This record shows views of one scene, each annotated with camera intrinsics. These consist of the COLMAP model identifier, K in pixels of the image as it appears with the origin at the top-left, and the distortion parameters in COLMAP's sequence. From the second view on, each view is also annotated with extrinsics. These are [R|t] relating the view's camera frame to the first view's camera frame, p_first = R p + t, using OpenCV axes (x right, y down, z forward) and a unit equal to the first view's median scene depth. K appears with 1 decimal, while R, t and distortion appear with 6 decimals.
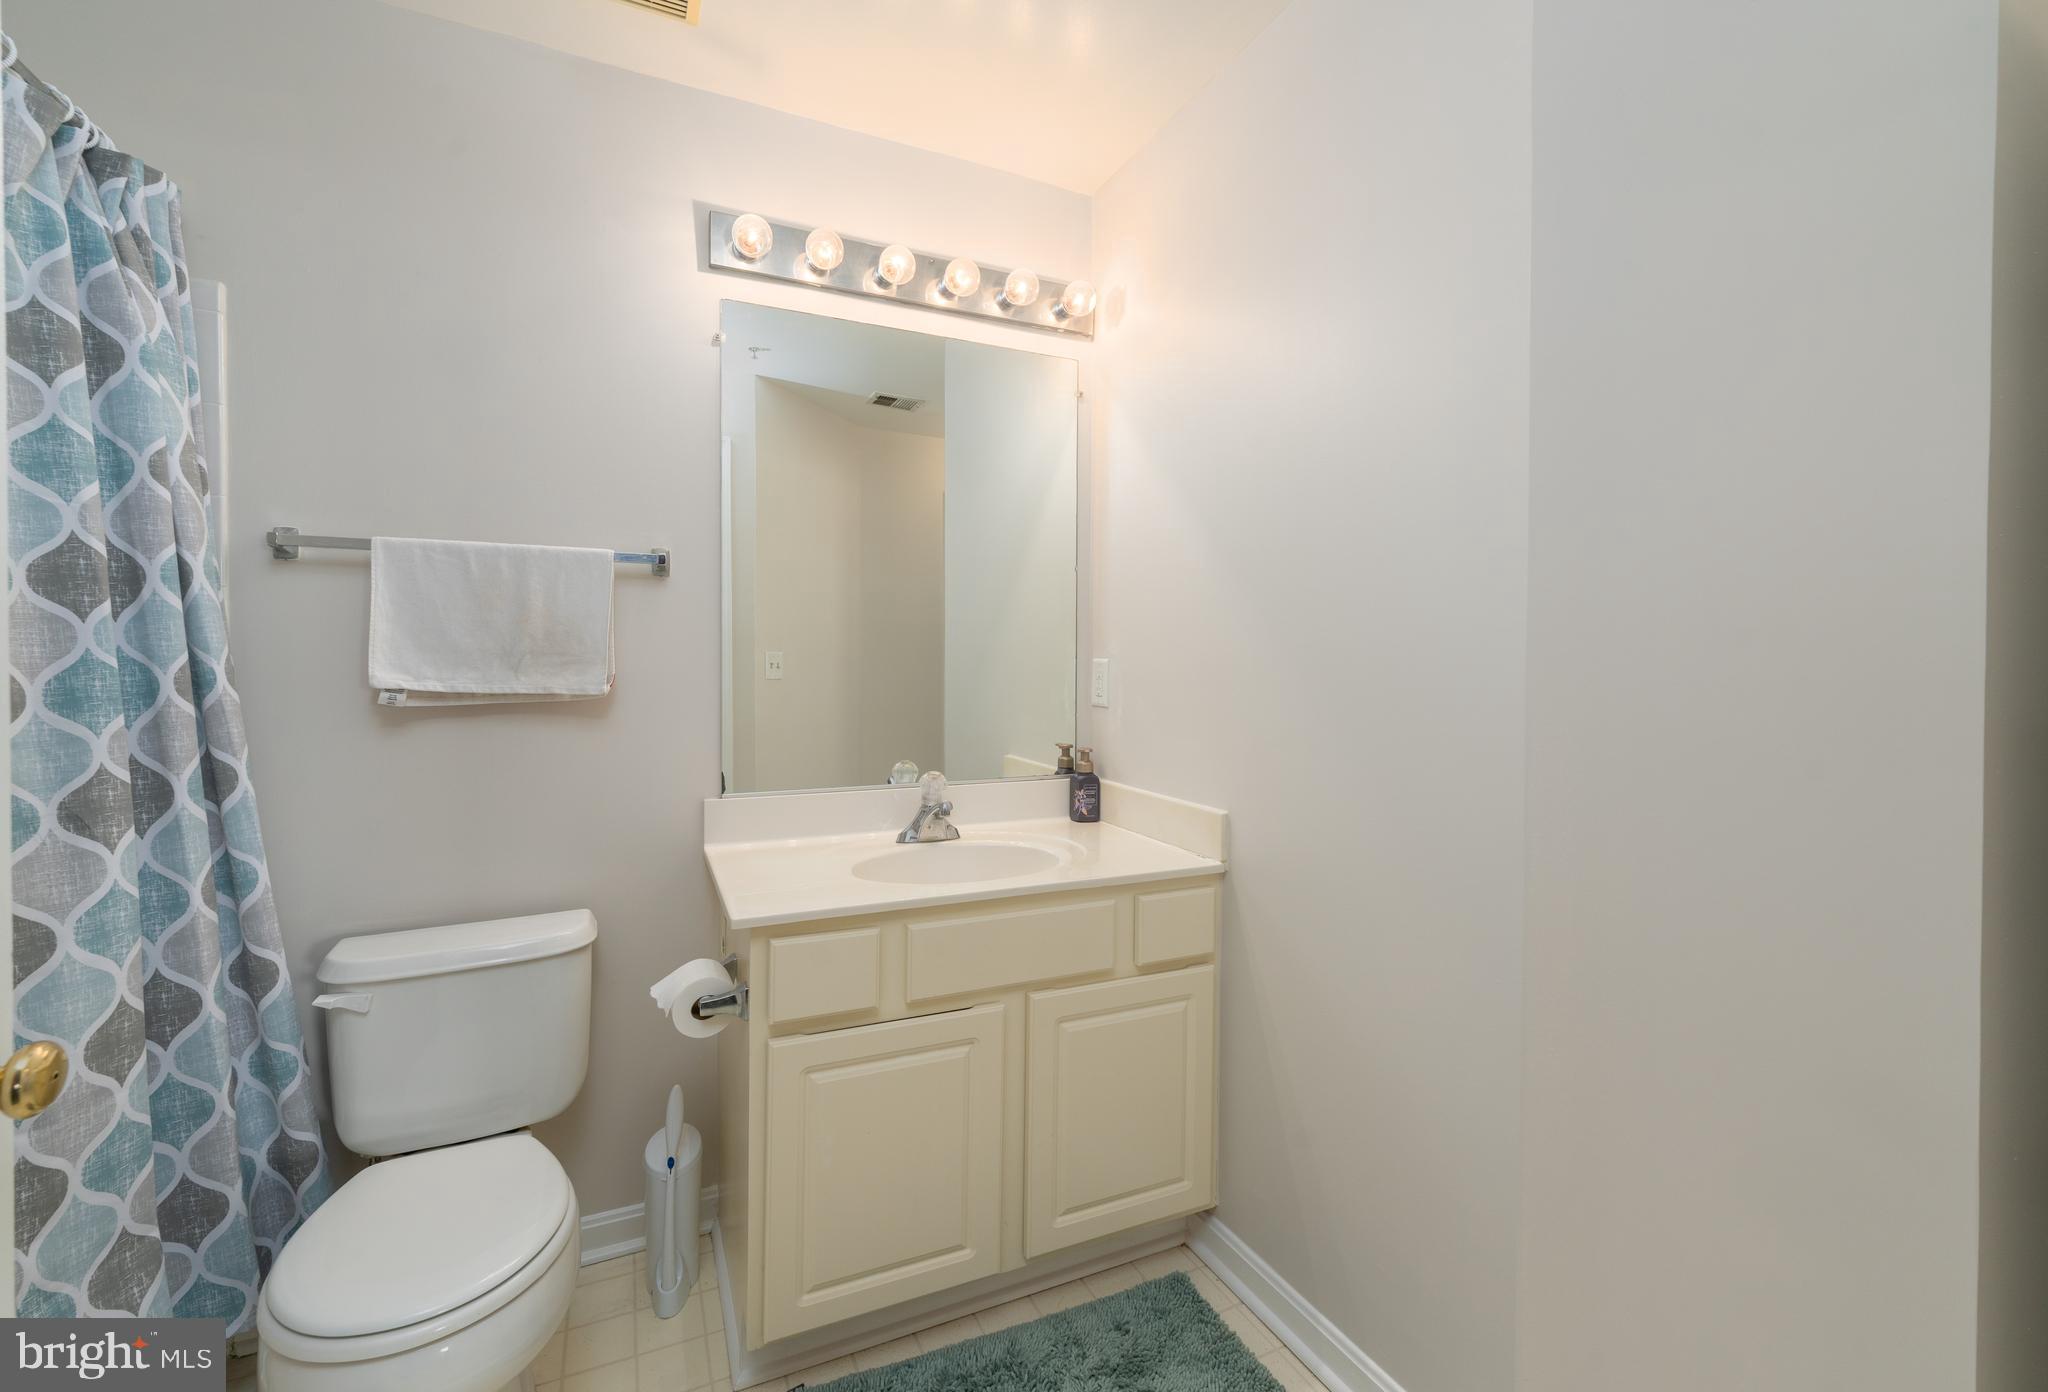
lens RADIAL K [[893.2, 0, 1024.0], [0, 893.2, 696.0], [0, 0, 1]] dist [-0.000469, -0.000410]
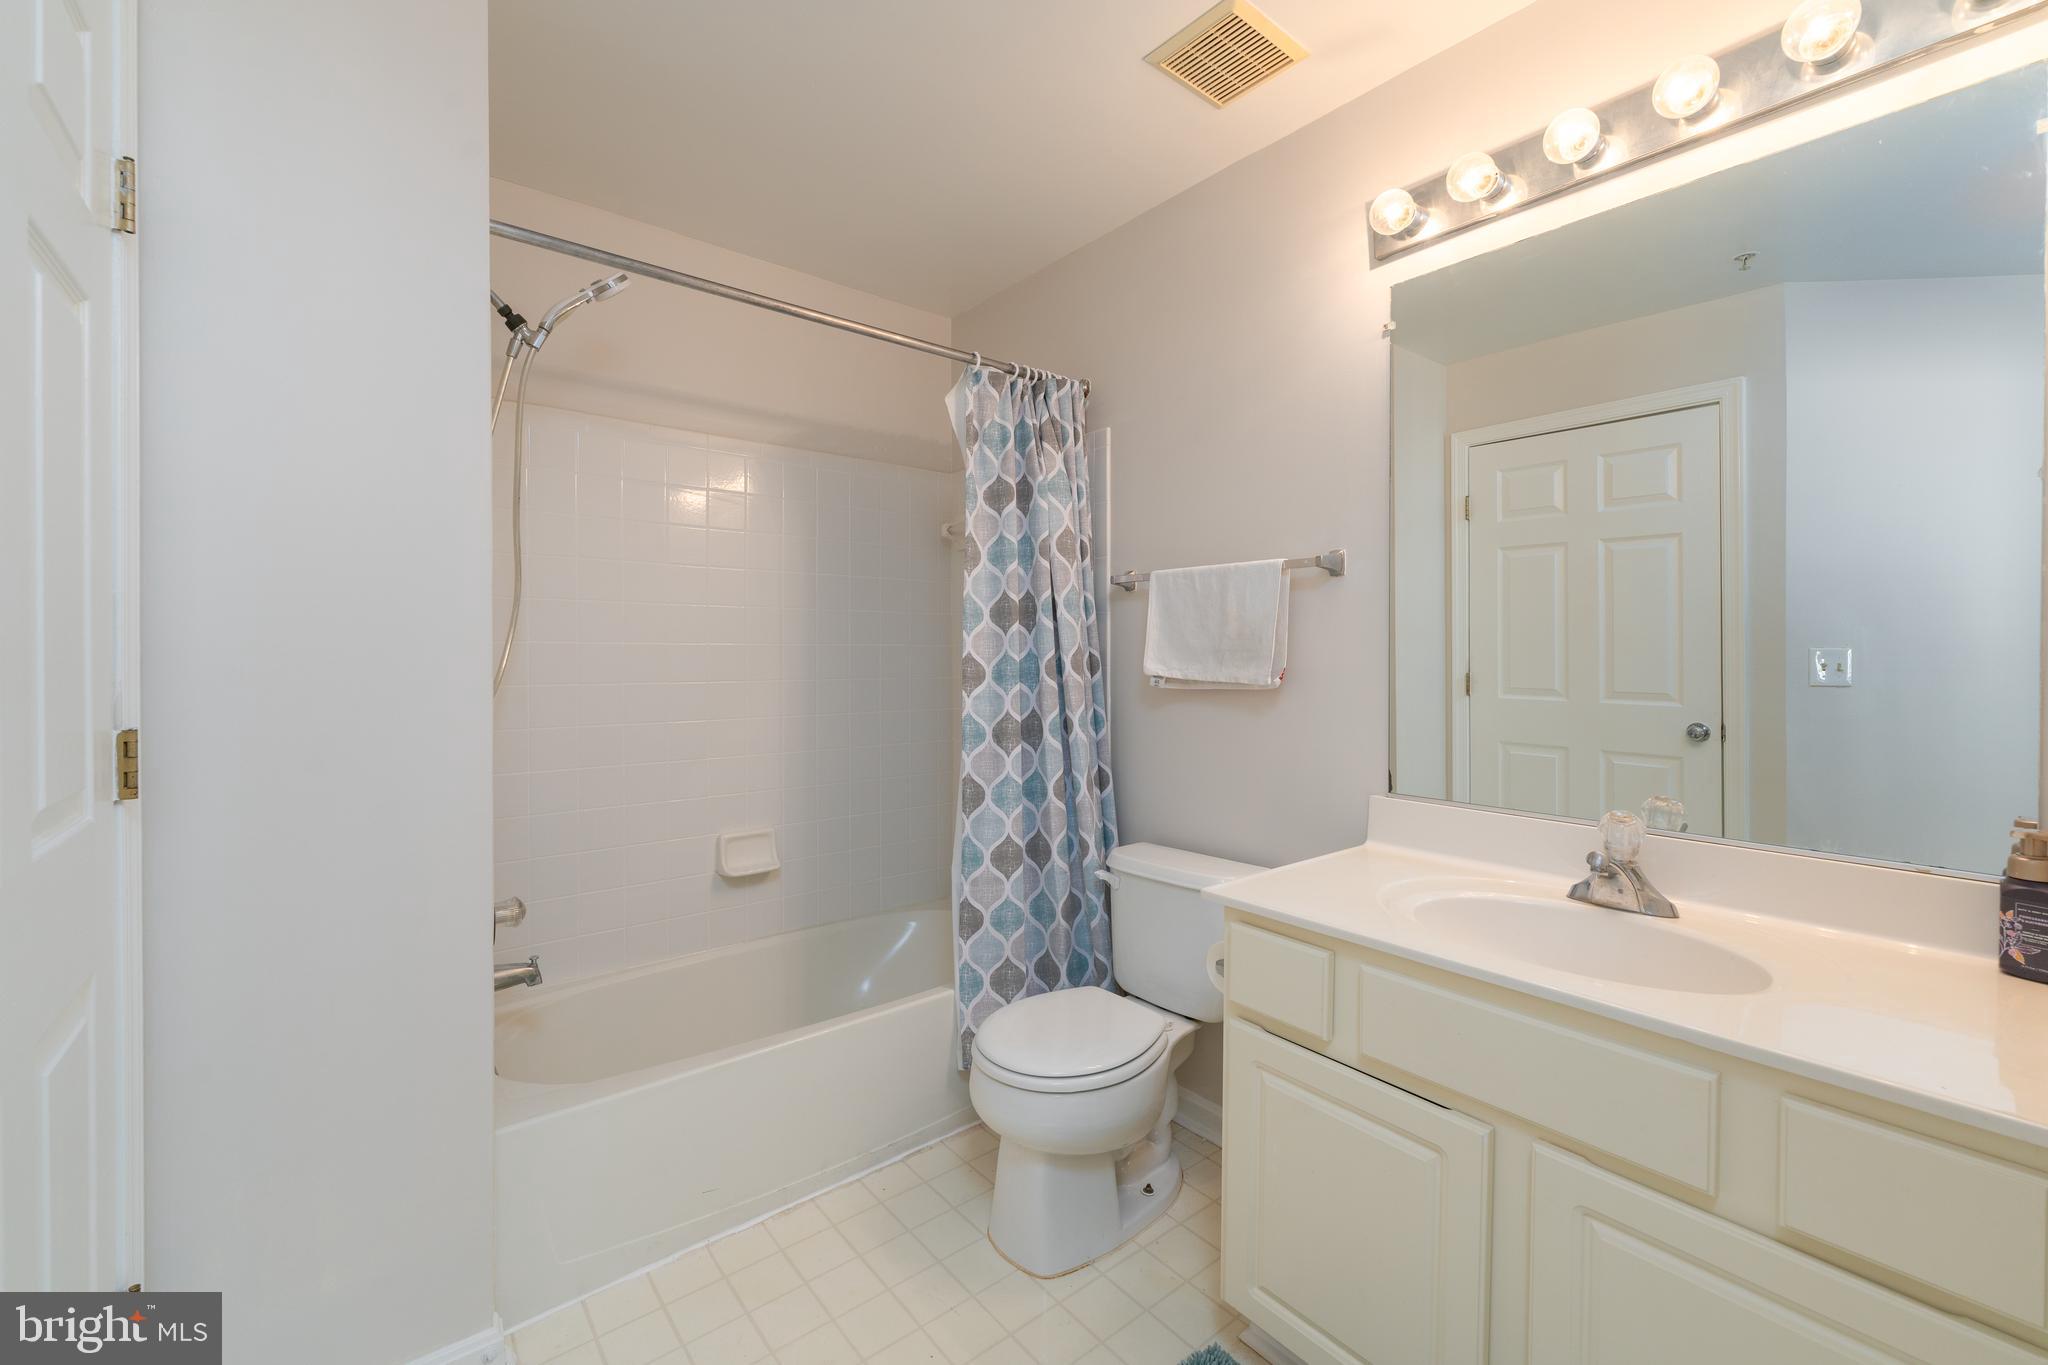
lens RADIAL K [[836.1, 0, 1009.6], [0, 836.1, 681.4], [0, 0, 1]] dist [-0.000683, -0.000190]
pose [[0.225342, 0.030797, -0.973793, 0.638001], [-0.039819, 0.998956, 0.022379, -0.022473], [0.973466, 0.033732, 0.226333, 0.535932]]
